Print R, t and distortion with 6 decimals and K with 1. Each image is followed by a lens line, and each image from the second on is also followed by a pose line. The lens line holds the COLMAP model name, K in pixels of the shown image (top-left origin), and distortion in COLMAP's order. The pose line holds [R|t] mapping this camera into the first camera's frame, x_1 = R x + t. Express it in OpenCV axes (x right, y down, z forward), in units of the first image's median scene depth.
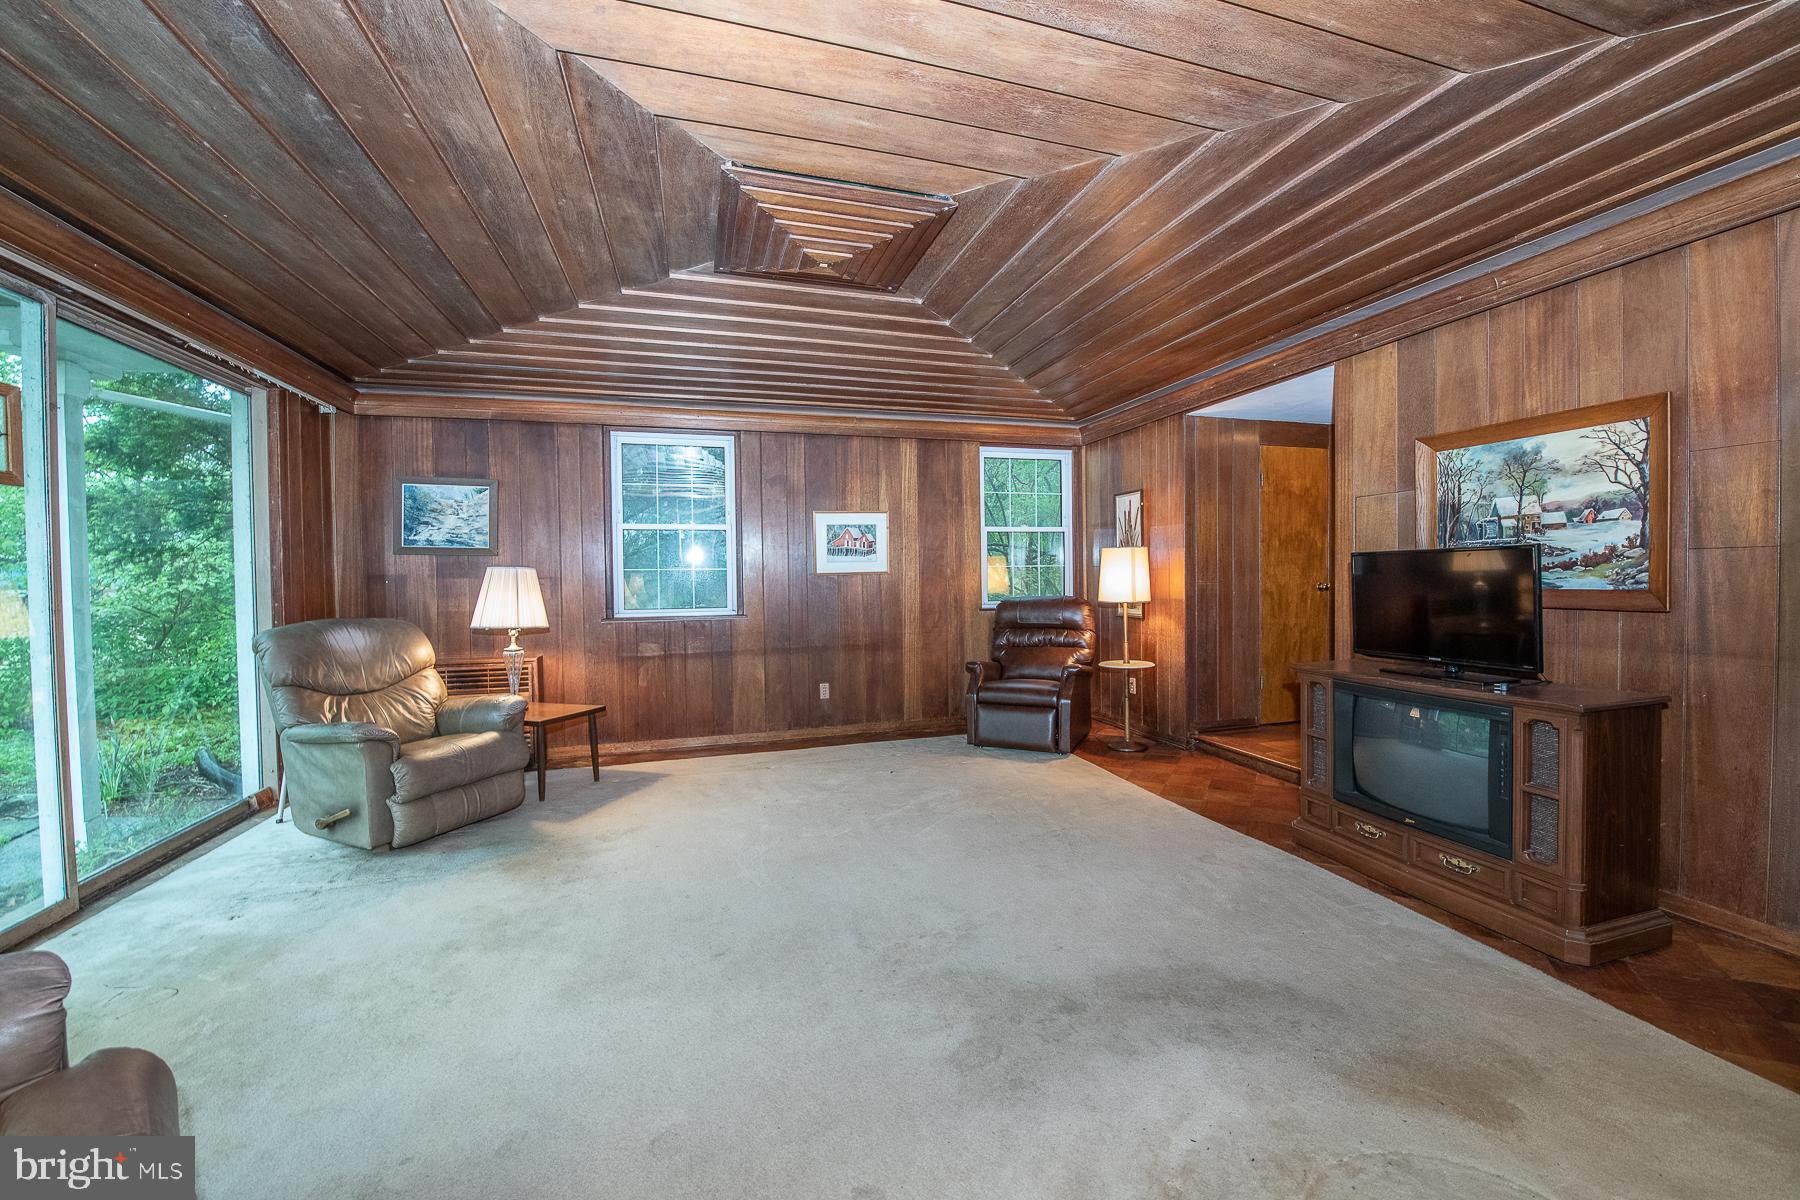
lens RADIAL K [[713.1, 0, 909.2], [0, 713.1, 594.4], [0, 0, 1]] dist [-0.016859, -0.000551]
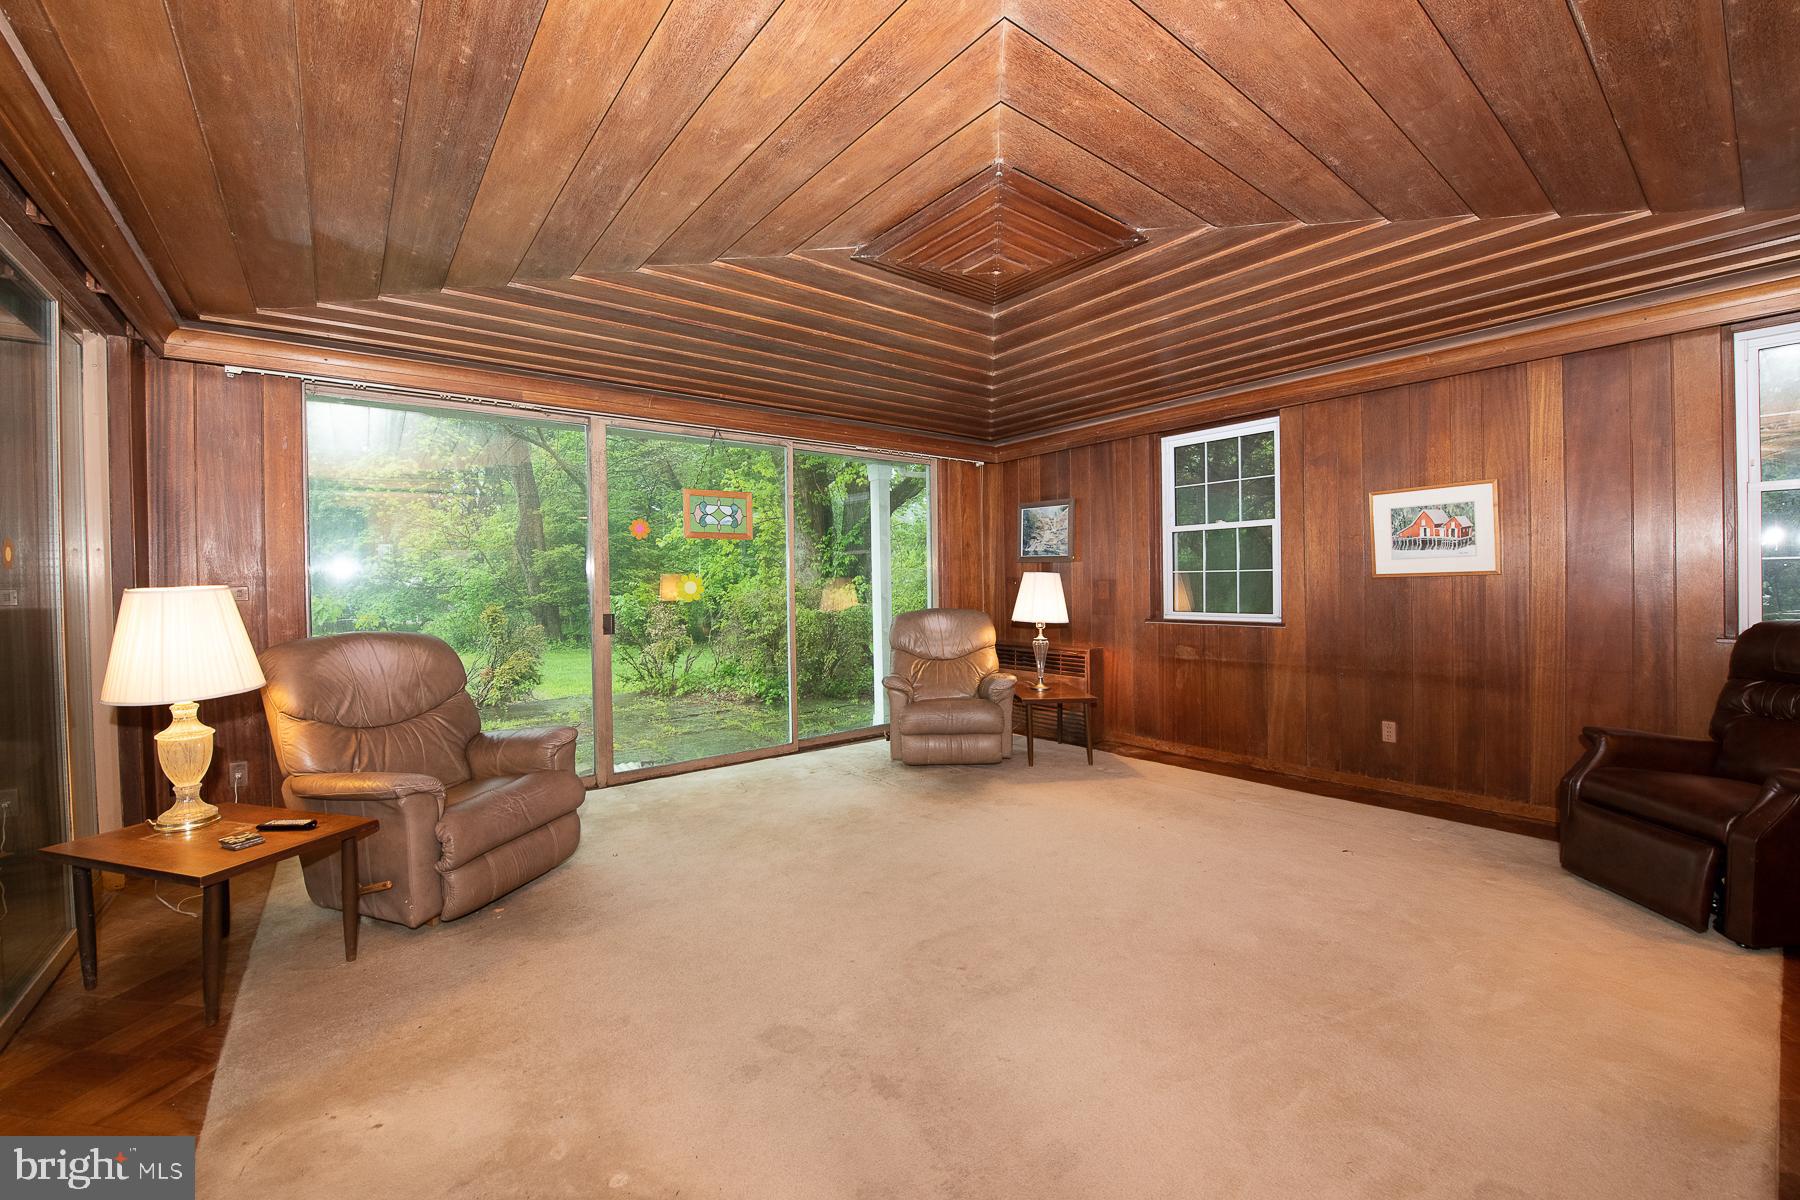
lens RADIAL K [[713.1, 0, 910.7], [0, 713.1, 588.4], [0, 0, 1]] dist [-0.016859, -0.000551]
pose [[0.377352, 0.012834, -0.925981, 0.397797], [-0.016830, 0.999834, 0.006999, -0.011963], [0.925917, 0.012943, 0.377505, 0.267745]]
